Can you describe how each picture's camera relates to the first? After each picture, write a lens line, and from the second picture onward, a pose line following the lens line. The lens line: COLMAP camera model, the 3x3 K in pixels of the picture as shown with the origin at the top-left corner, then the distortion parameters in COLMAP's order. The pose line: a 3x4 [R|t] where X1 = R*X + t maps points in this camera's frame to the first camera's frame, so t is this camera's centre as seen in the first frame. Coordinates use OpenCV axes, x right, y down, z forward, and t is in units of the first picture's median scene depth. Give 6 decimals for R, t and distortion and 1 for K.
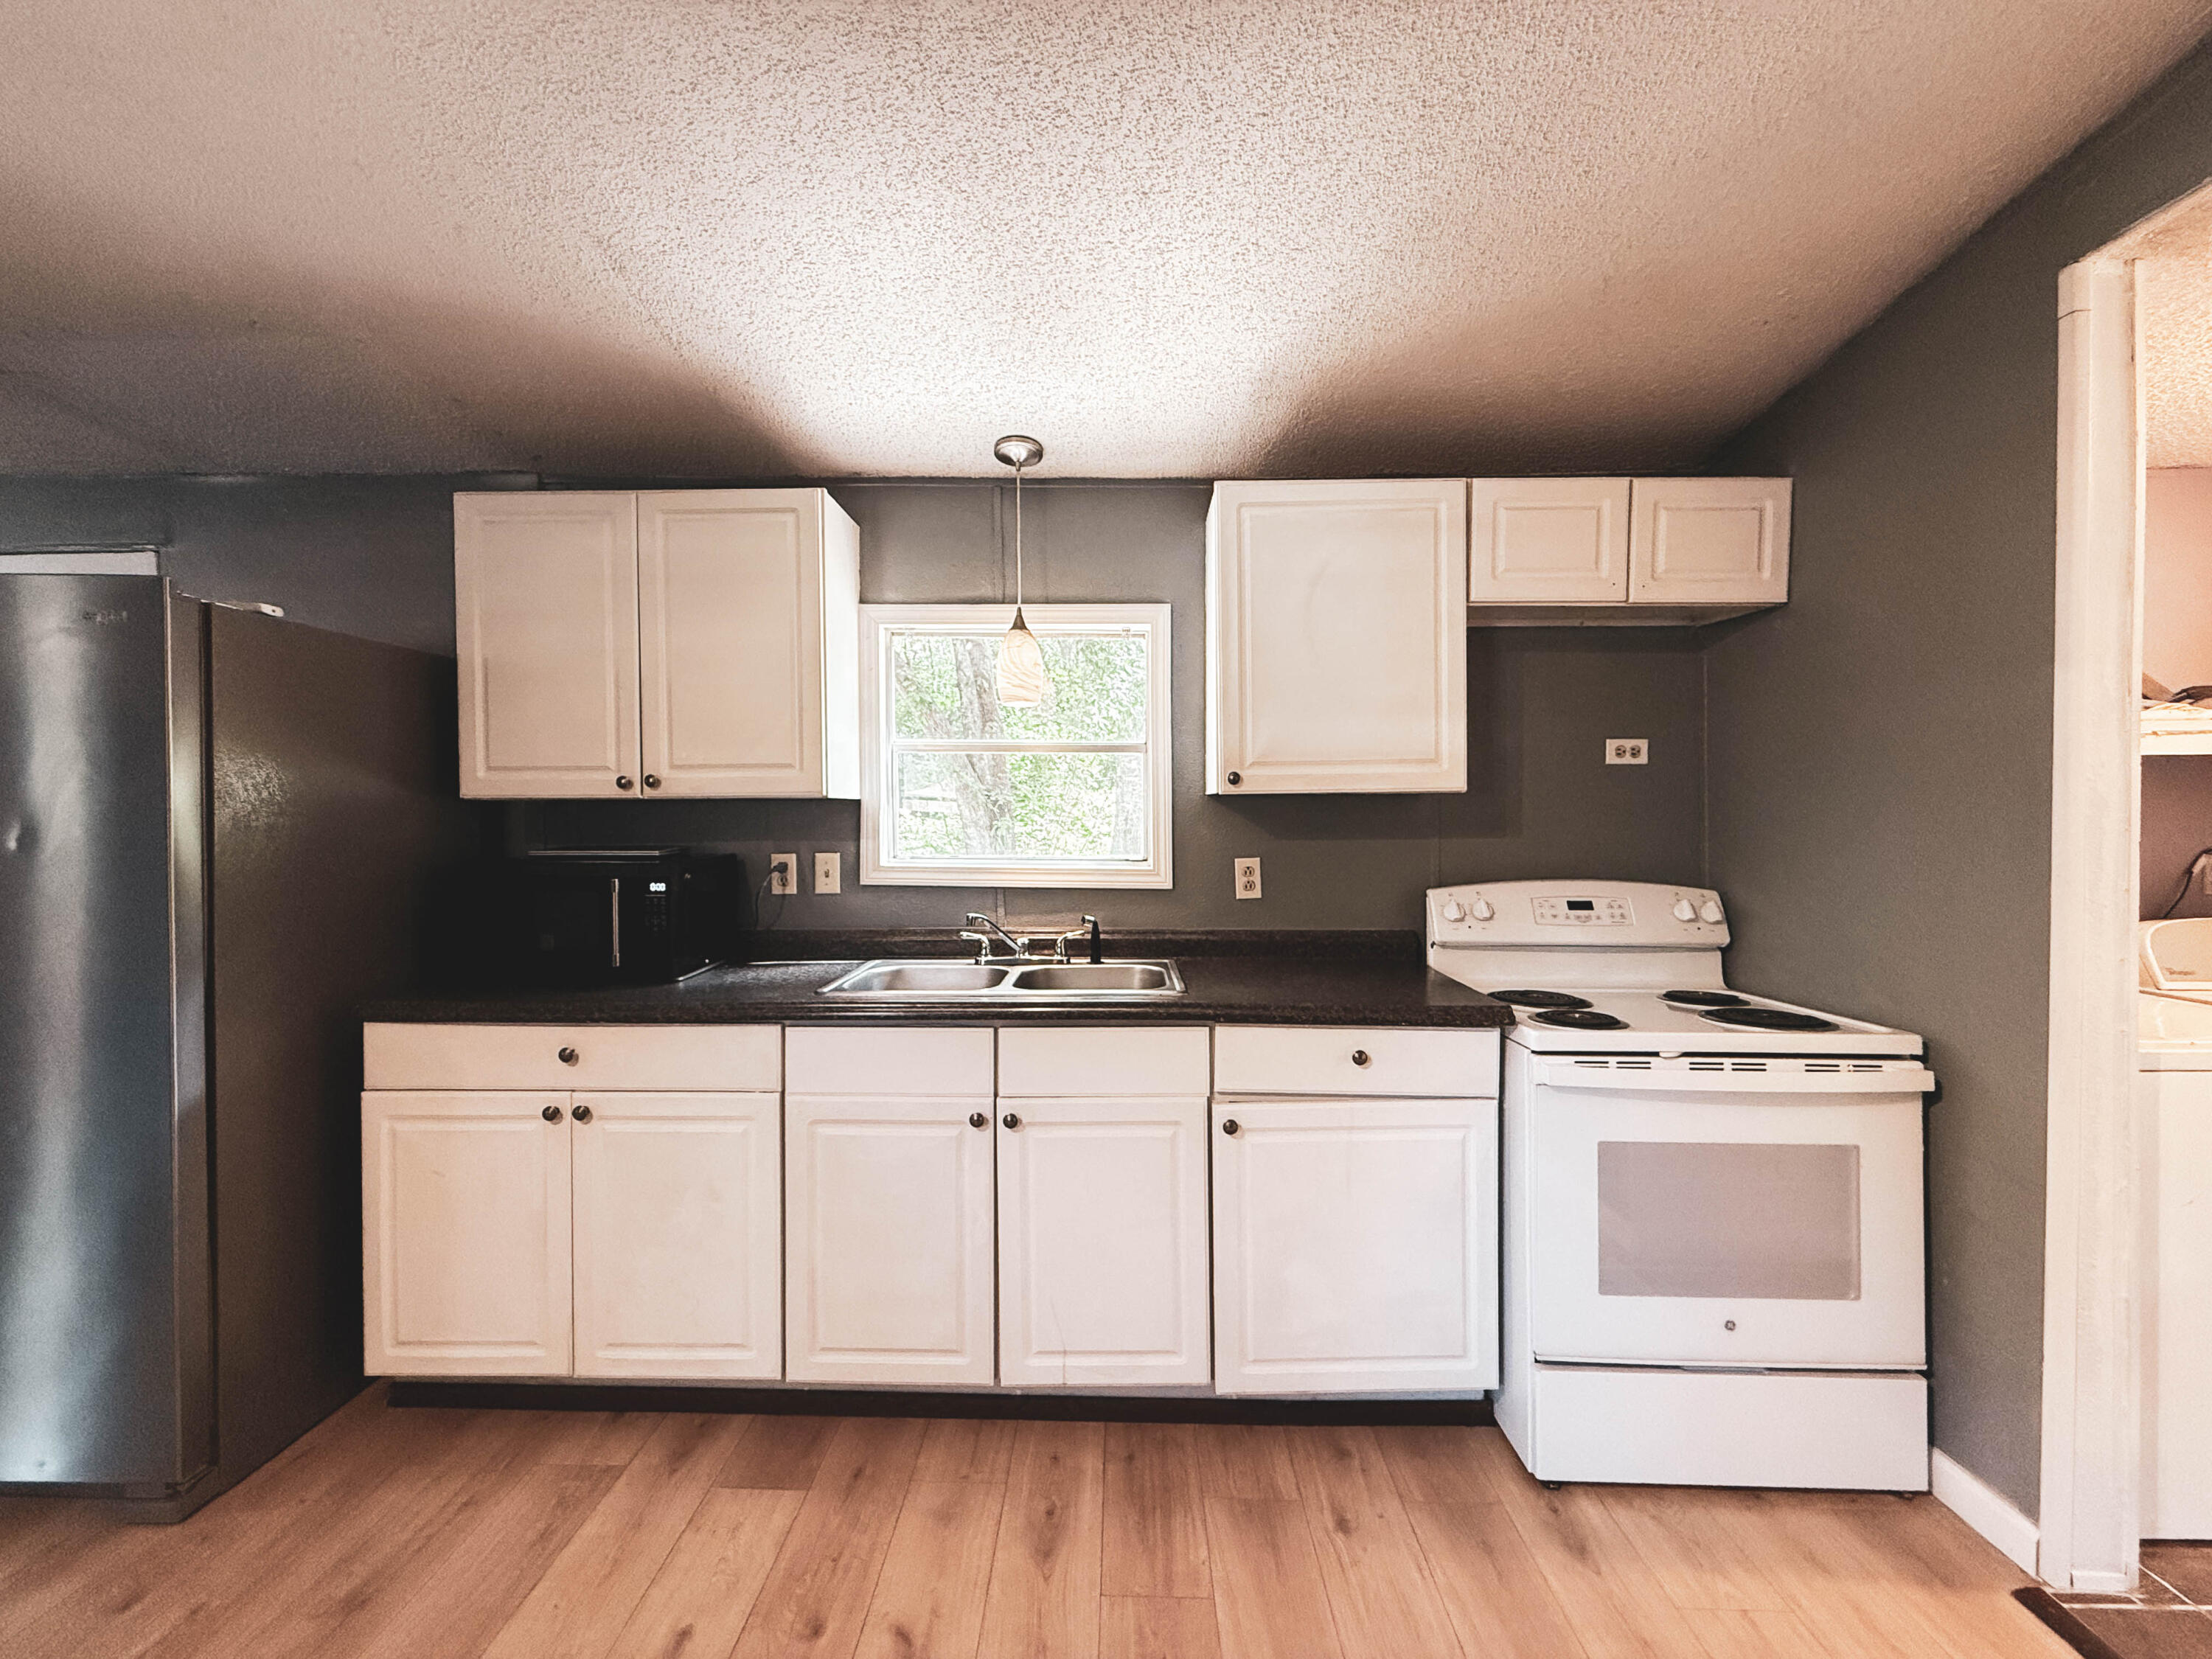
lens RADIAL K [[879.4, 0, 1101.7], [0, 879.4, 825.6], [0, 0, 1]] dist [-0.000438, 0.000297]
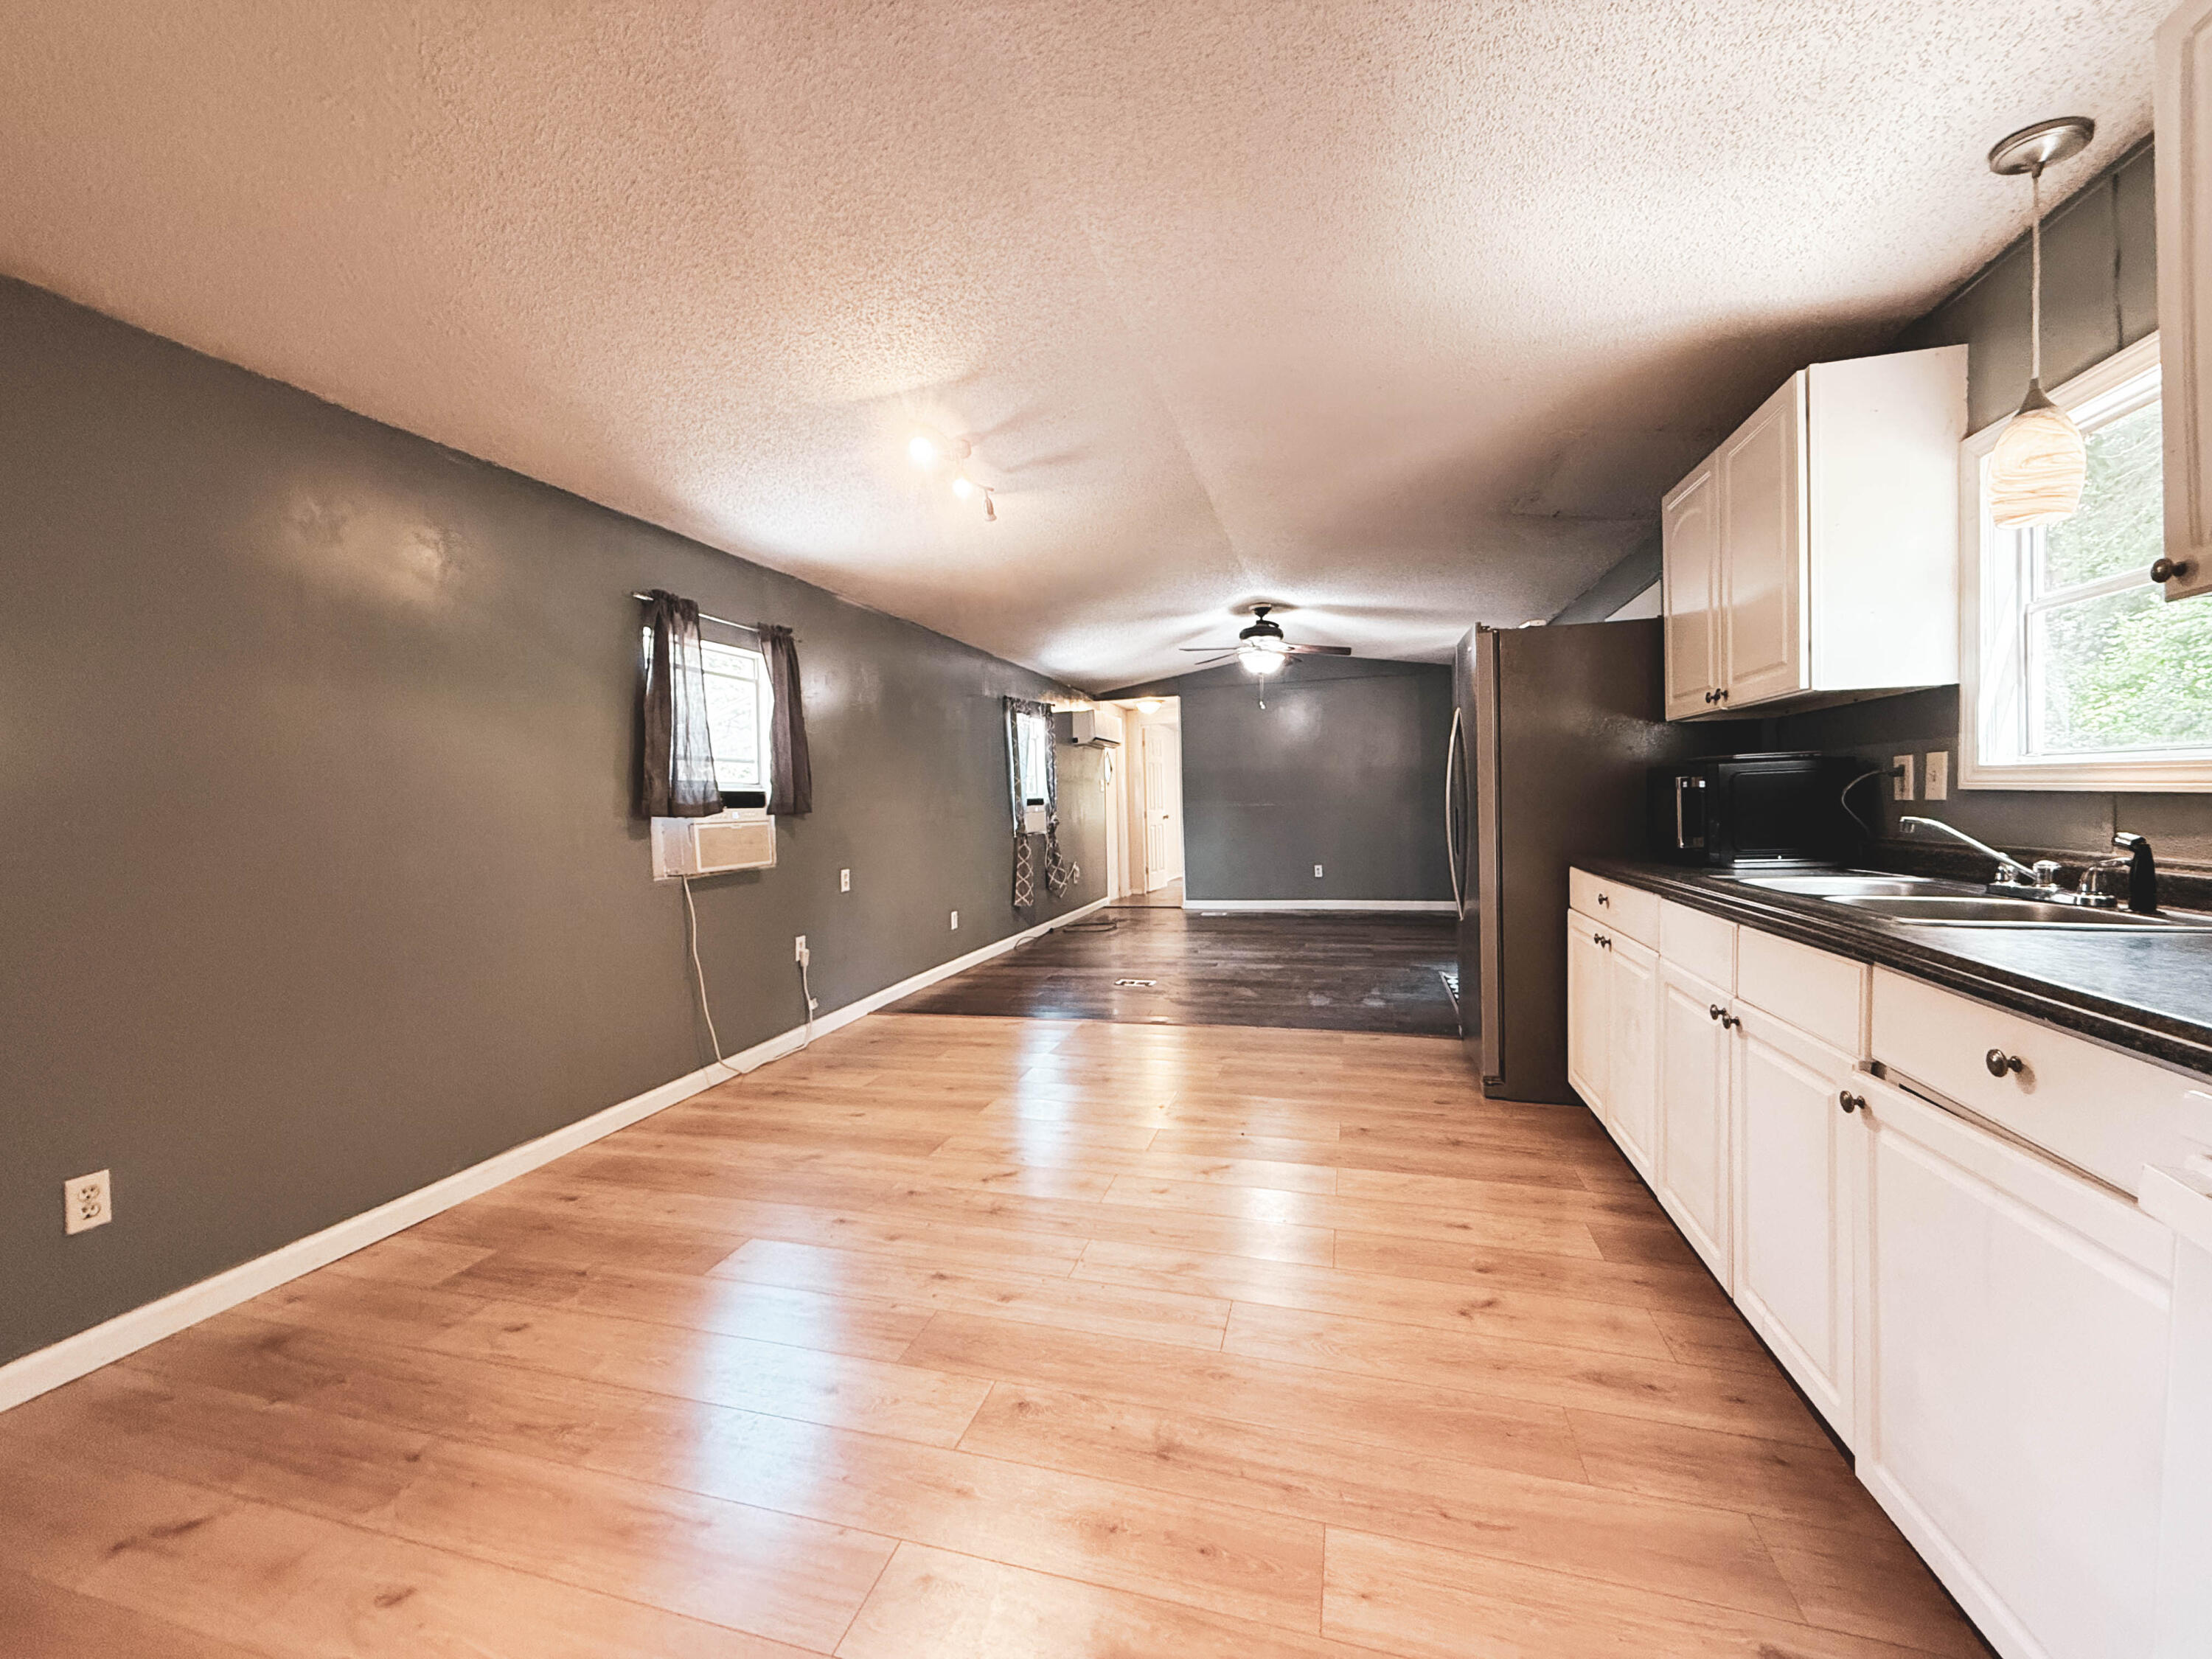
lens RADIAL K [[879.4, 0, 1101.7], [0, 879.4, 825.6], [0, 0, 1]] dist [-0.000438, 0.000297]
pose [[-0.252118, 0.035449, -0.967047, 0.829970], [0.008490, 0.999371, 0.034421, 0.076039], [0.967659, 0.000468, -0.252260, 0.507556]]
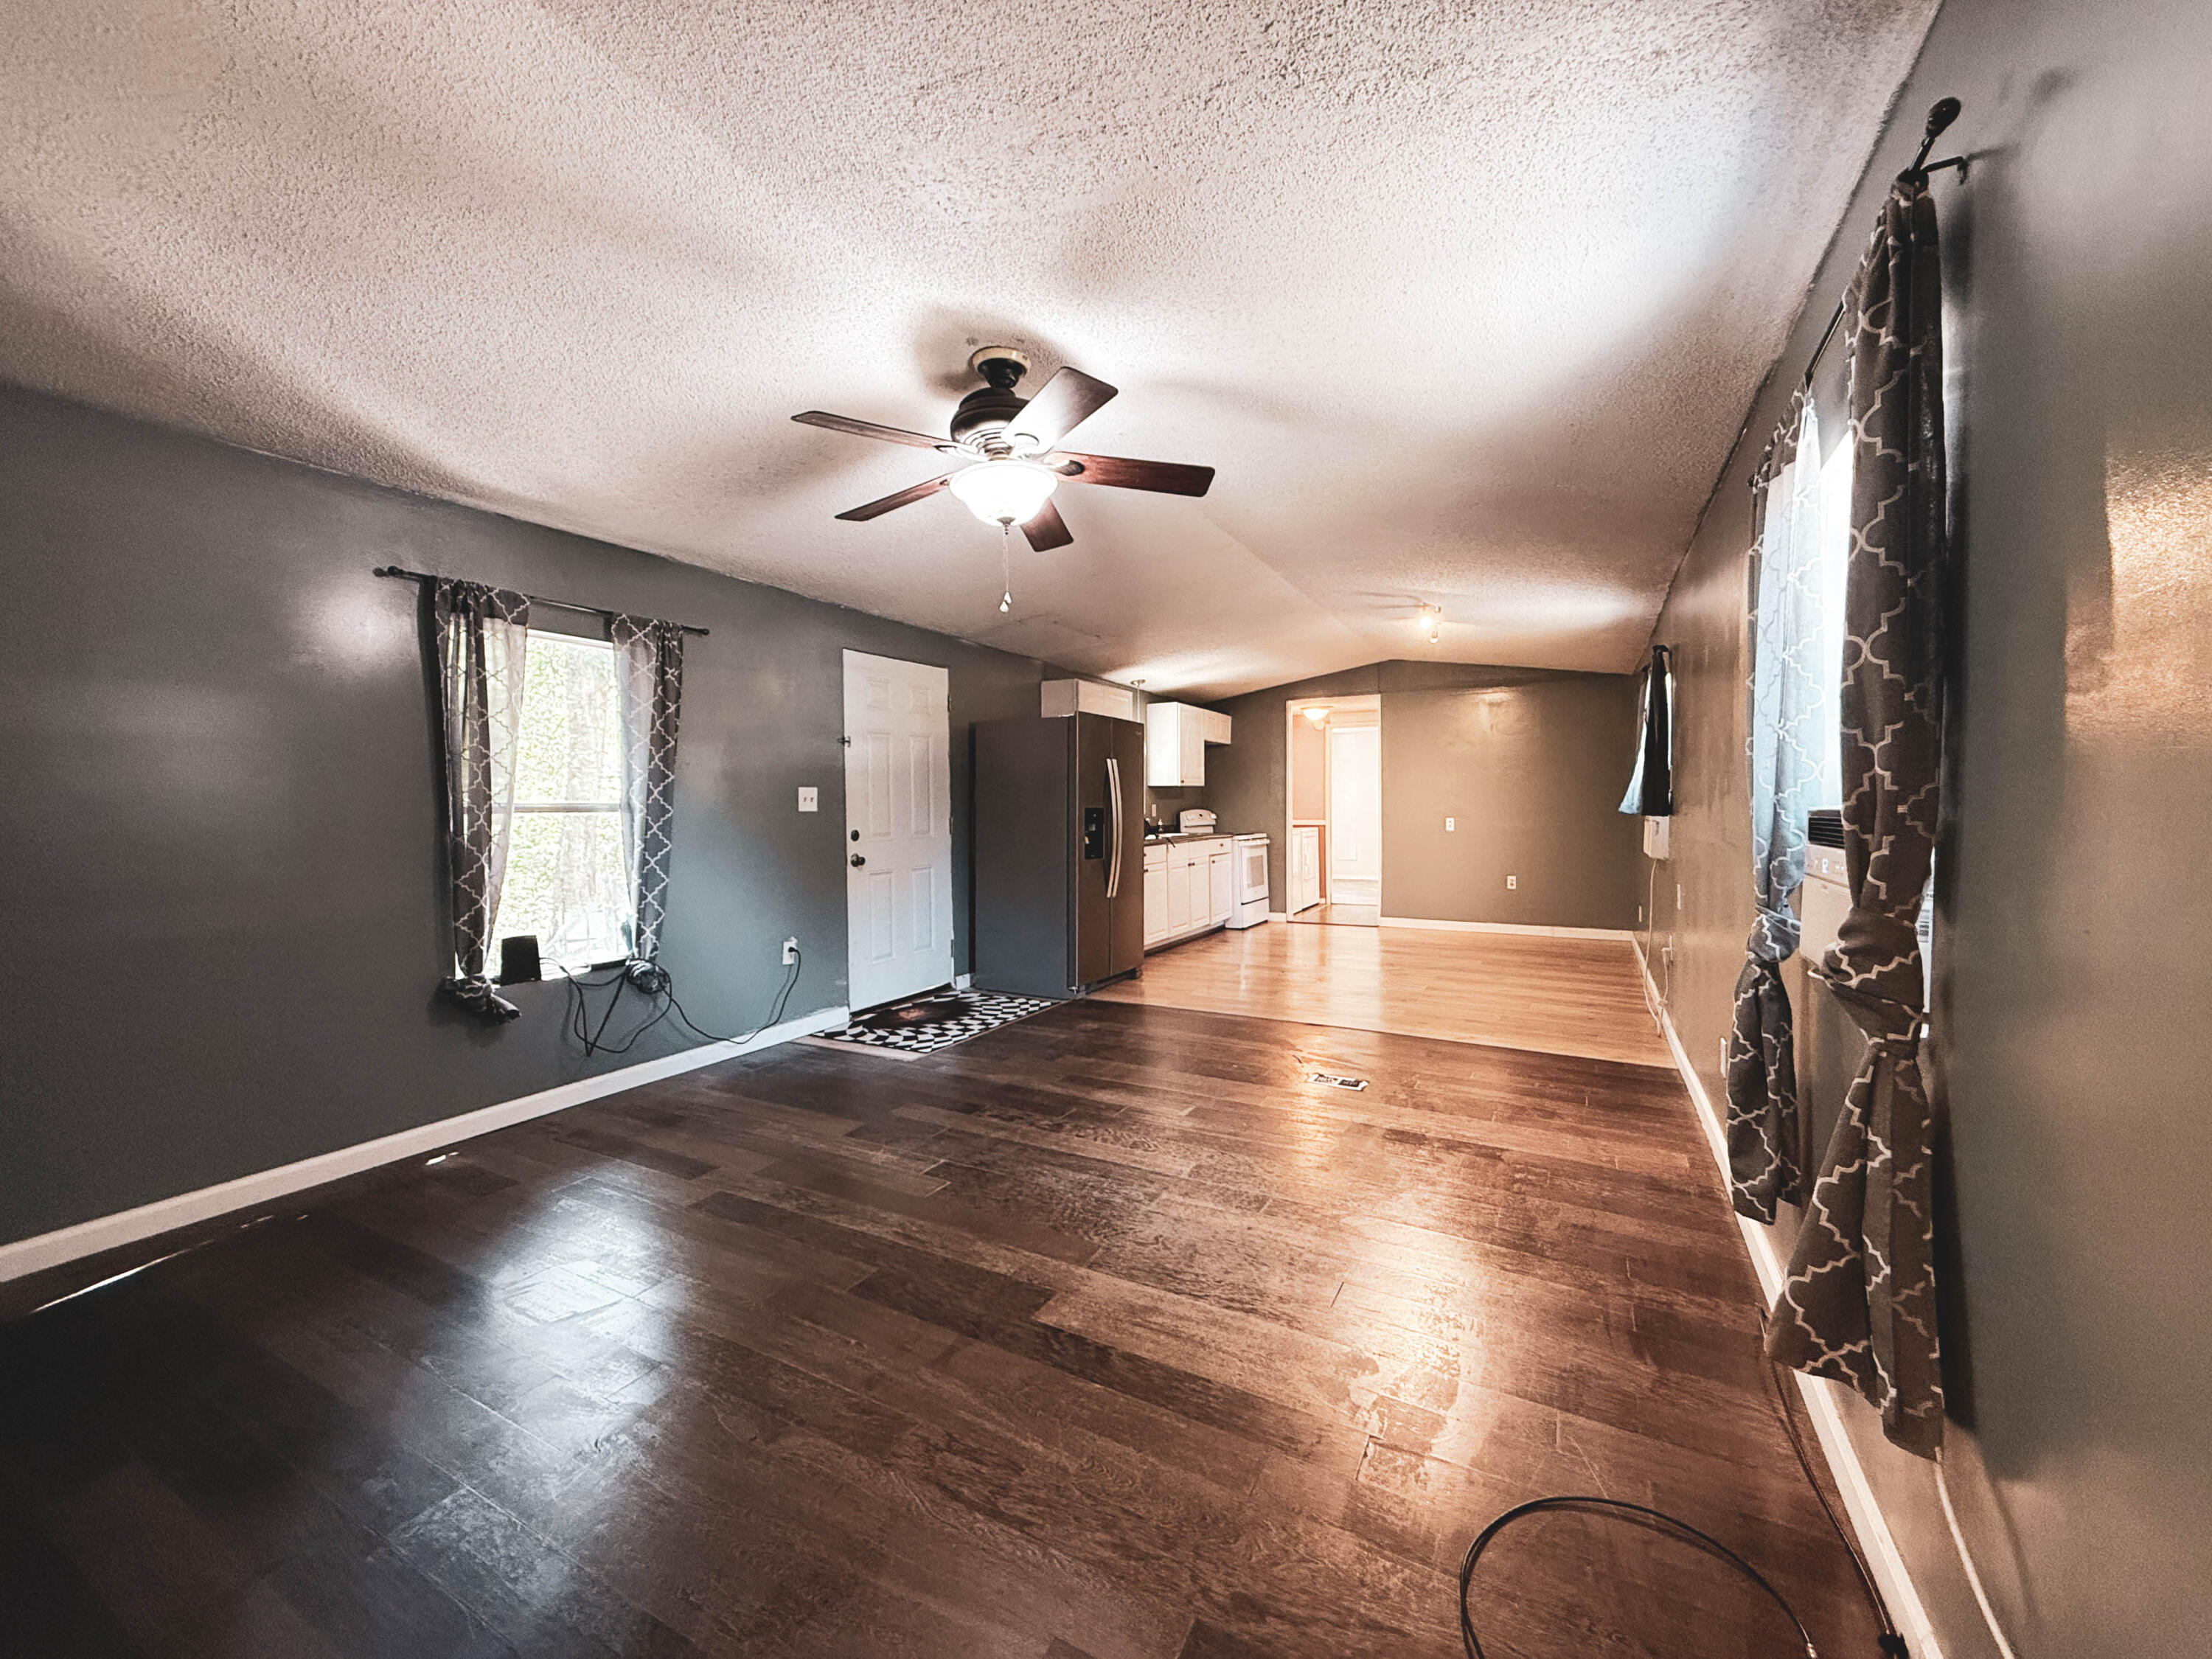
lens RADIAL K [[879.4, 0, 1101.7], [0, 879.4, 825.6], [0, 0, 1]] dist [-0.000438, 0.000297]
pose [[0.457788, -0.023806, 0.888742, -3.414214], [0.022244, 0.999635, 0.015319, 0.071143], [-0.888783, 0.012757, 0.458151, -0.431900]]
